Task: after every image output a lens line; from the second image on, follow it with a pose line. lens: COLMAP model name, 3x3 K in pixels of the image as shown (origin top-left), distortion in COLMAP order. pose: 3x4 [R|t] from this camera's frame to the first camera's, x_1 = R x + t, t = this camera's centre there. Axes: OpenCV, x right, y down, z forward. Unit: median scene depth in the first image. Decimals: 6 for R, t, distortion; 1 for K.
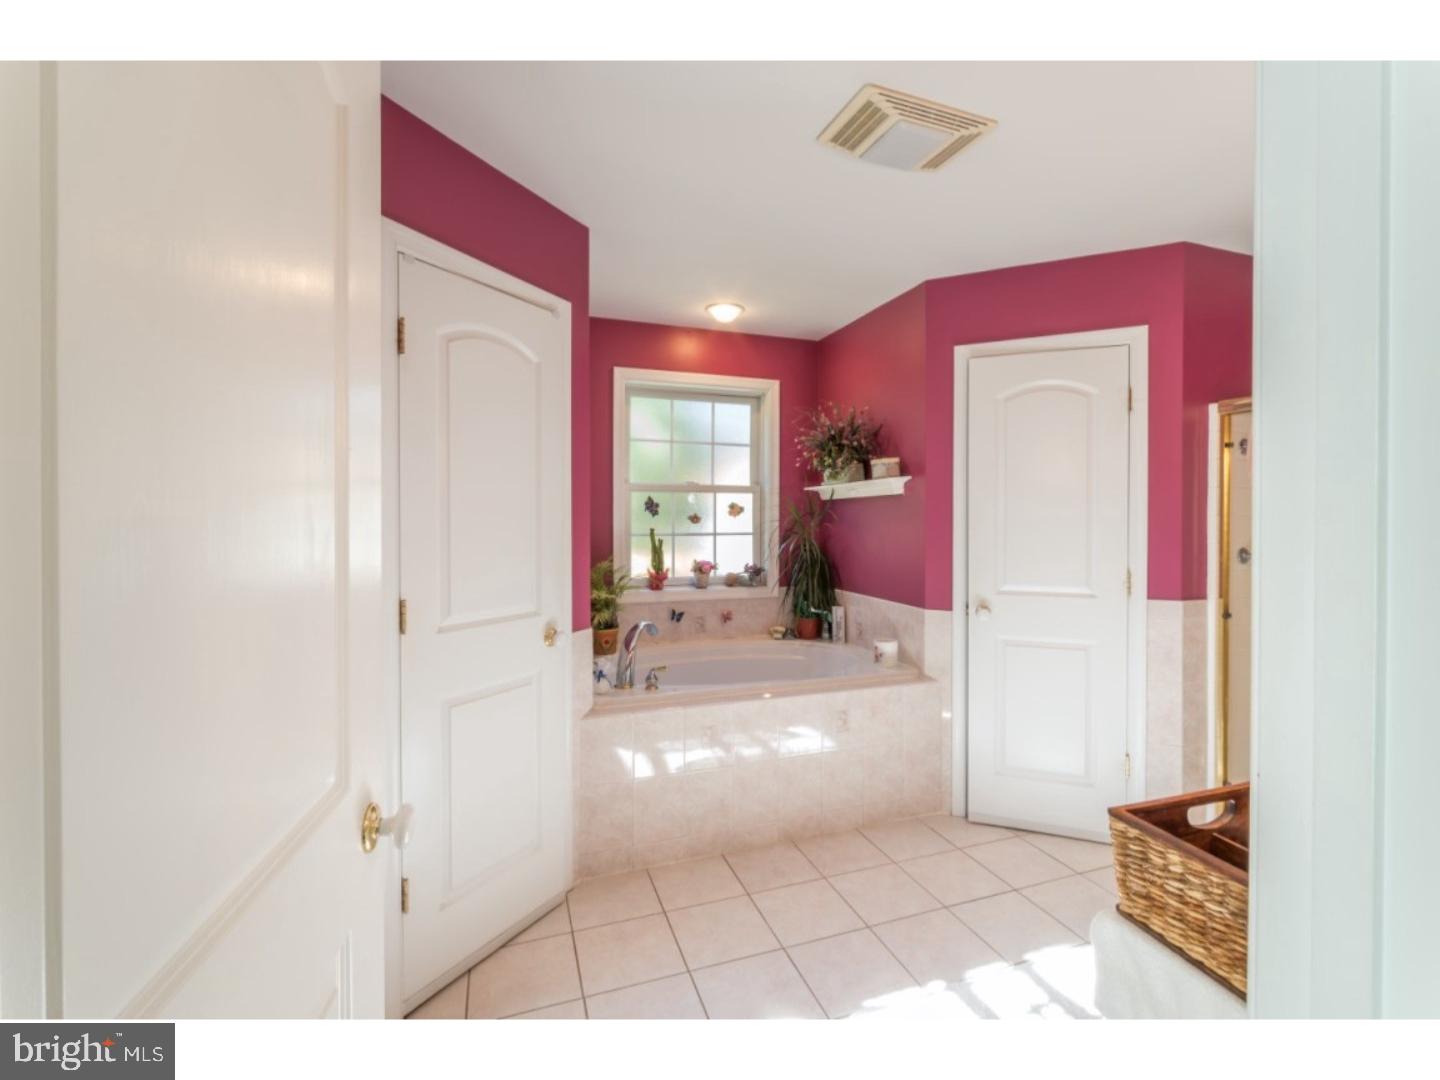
lens RADIAL K [[641.0, 0, 734.4], [0, 641.0, 522.7], [0, 0, 1]] dist [-0.003625, 0.001991]
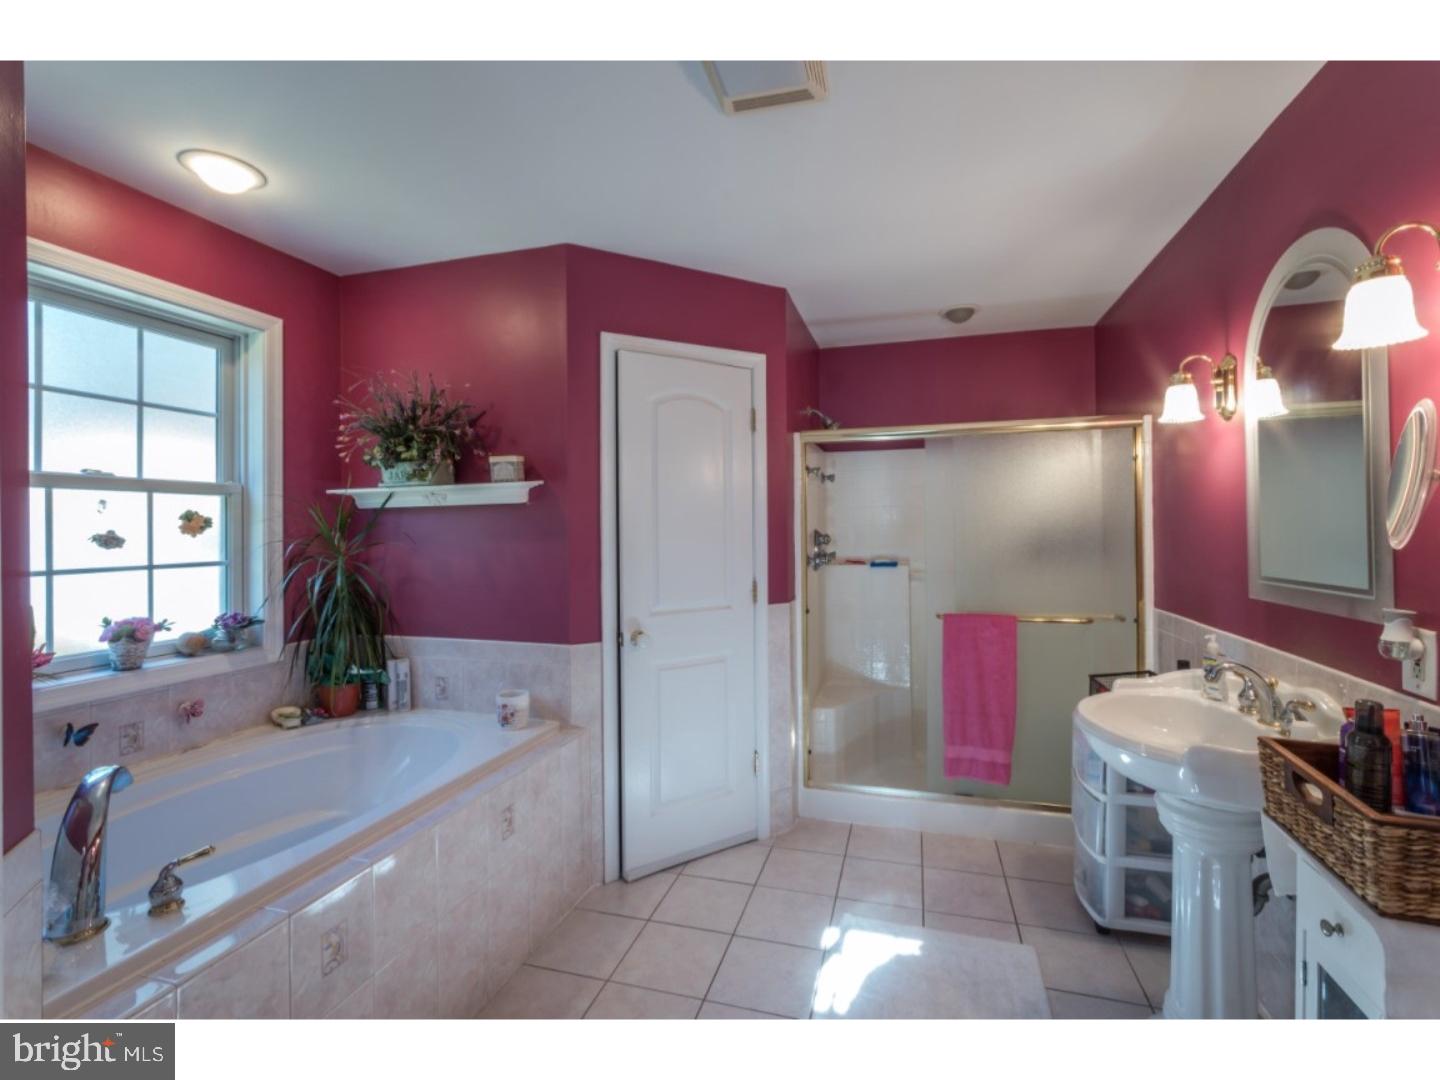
lens RADIAL K [[641.0, 0, 726.7], [0, 641.0, 526.5], [0, 0, 1]] dist [-0.003625, 0.001991]
pose [[0.588266, -0.006235, 0.808643, -0.192351], [0.017436, 0.999836, -0.004975, -0.006295], [-0.808479, 0.017026, 0.588278, 0.283899]]
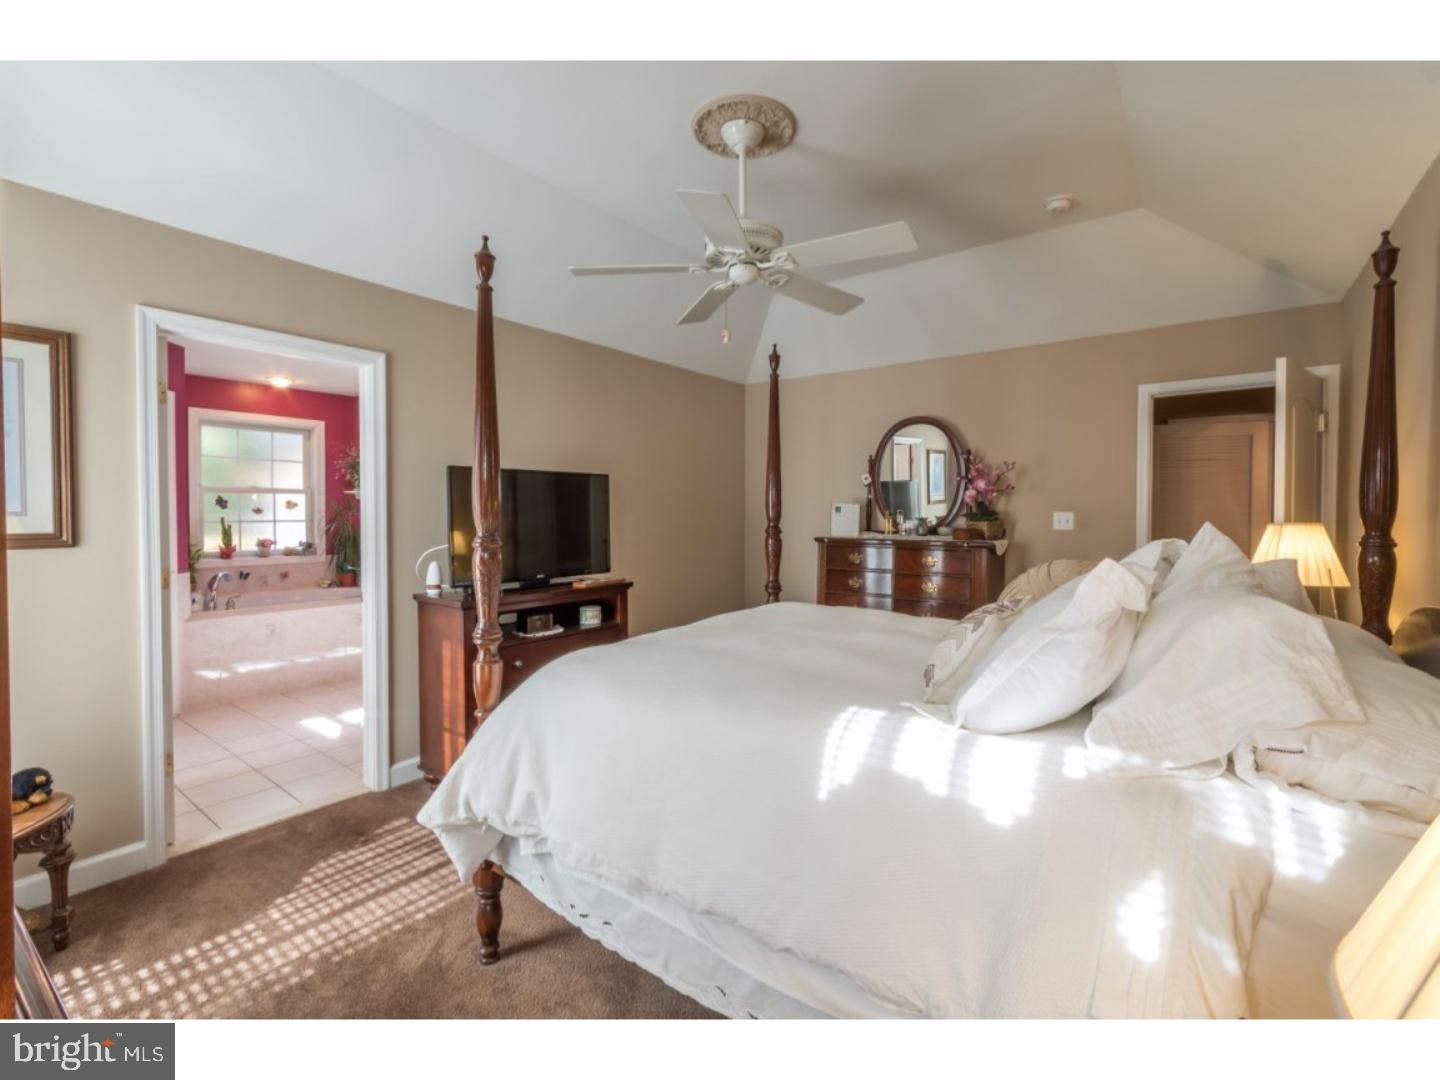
lens RADIAL K [[641.0, 0, 729.3], [0, 641.0, 522.5], [0, 0, 1]] dist [-0.003625, 0.001991]
pose [[0.835063, -0.009895, 0.550066, 0.035086], [0.004147, 0.999923, 0.011692, 0.007983], [-0.550139, -0.007482, 0.835039, -0.861135]]
